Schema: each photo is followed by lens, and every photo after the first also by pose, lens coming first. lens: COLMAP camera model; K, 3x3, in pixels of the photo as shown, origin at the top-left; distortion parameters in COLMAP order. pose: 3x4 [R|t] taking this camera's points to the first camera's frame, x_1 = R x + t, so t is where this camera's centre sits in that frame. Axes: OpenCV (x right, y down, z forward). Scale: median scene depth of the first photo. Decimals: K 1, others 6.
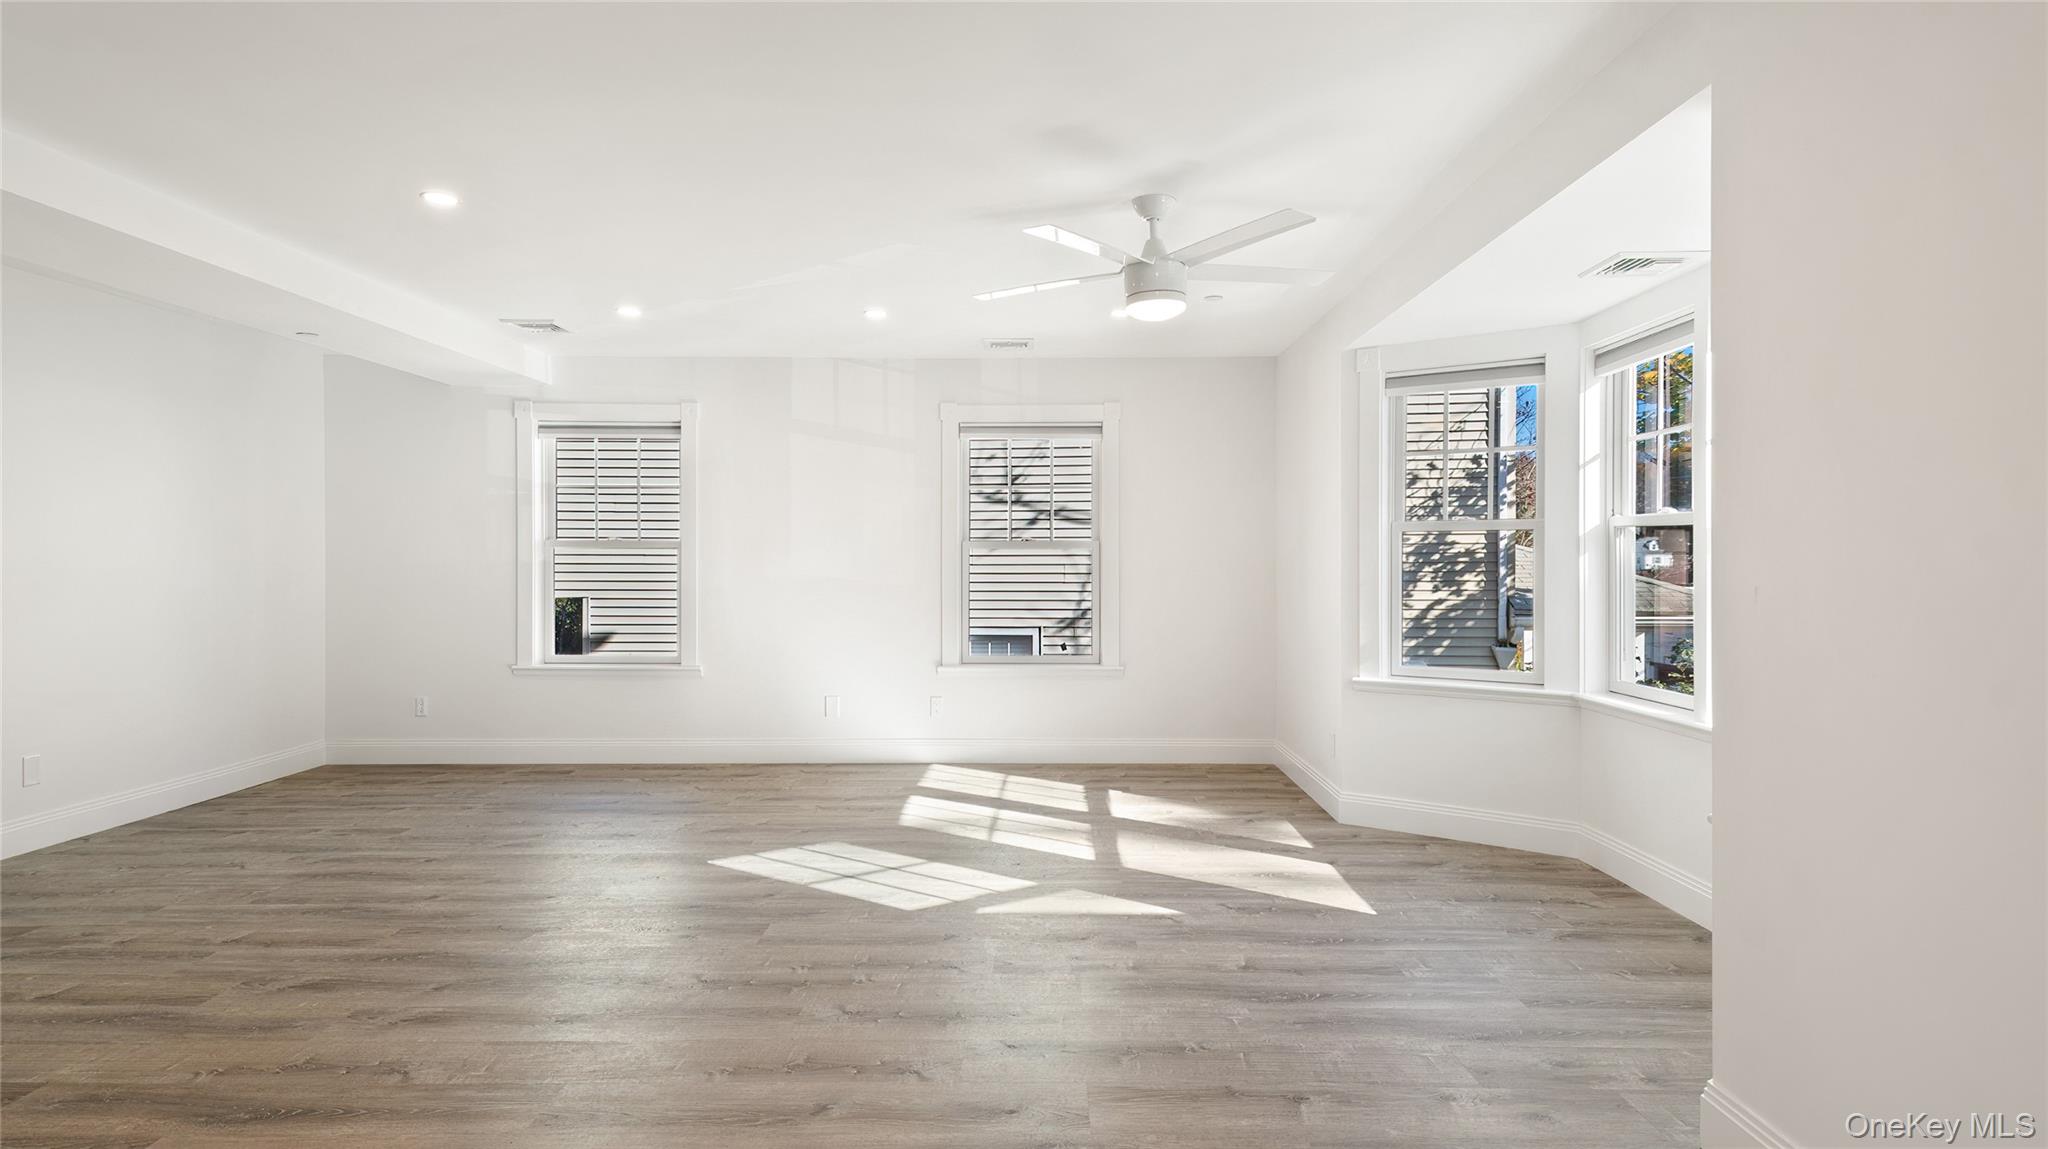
lens RADIAL K [[1082.8, 0, 1024.0], [0, 1082.8, 574.5], [0, 0, 1]] dist [0.044244, -0.029283]
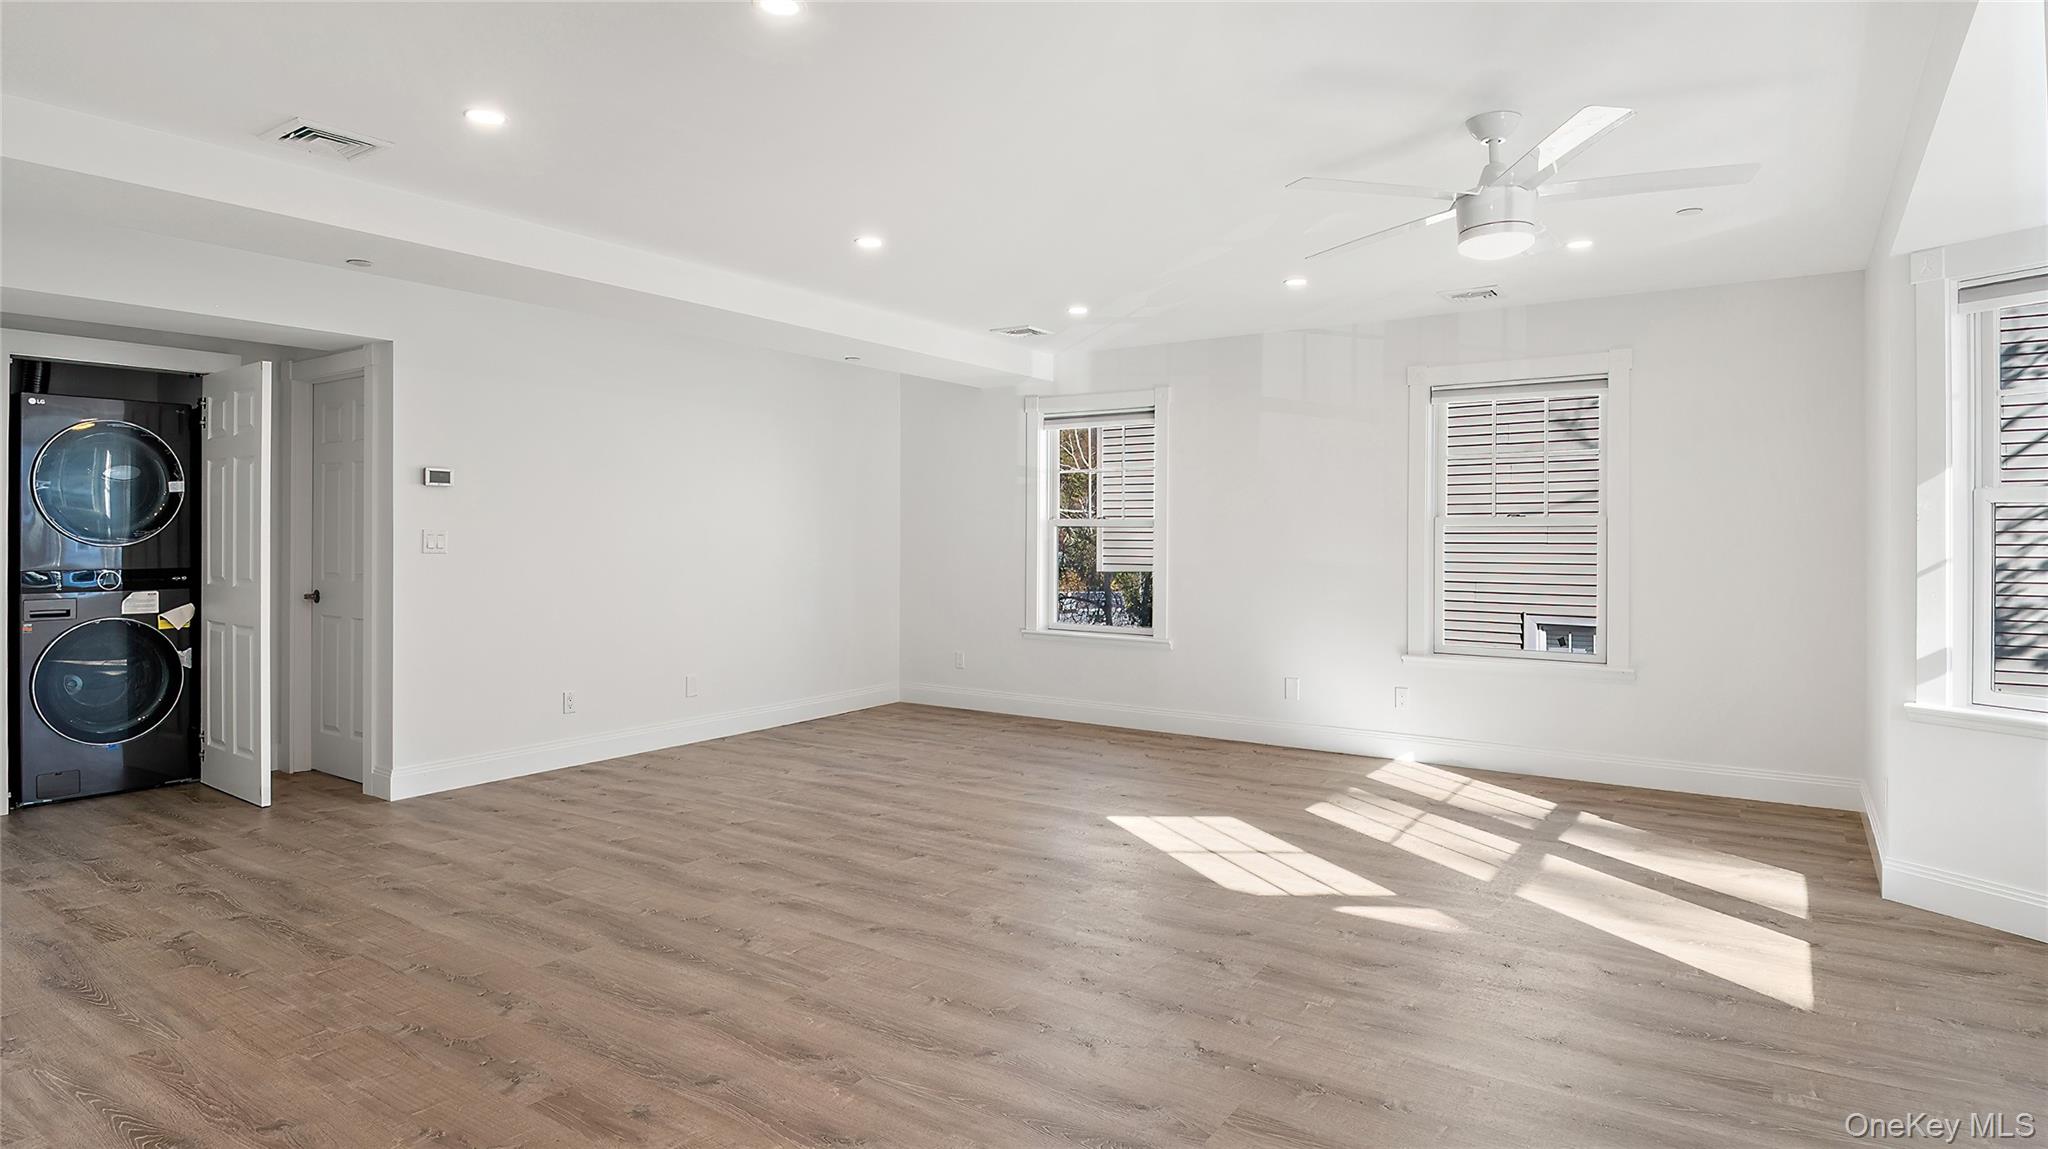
lens RADIAL K [[1095.7, 0, 1014.7], [0, 1095.7, 544.2], [0, 0, 1]] dist [0.022360, -0.035281]
pose [[0.831628, 0.006316, -0.555297, 0.217621], [-0.009561, 0.999950, -0.002945, -0.003167], [0.555251, 0.007758, 0.831647, 0.058922]]
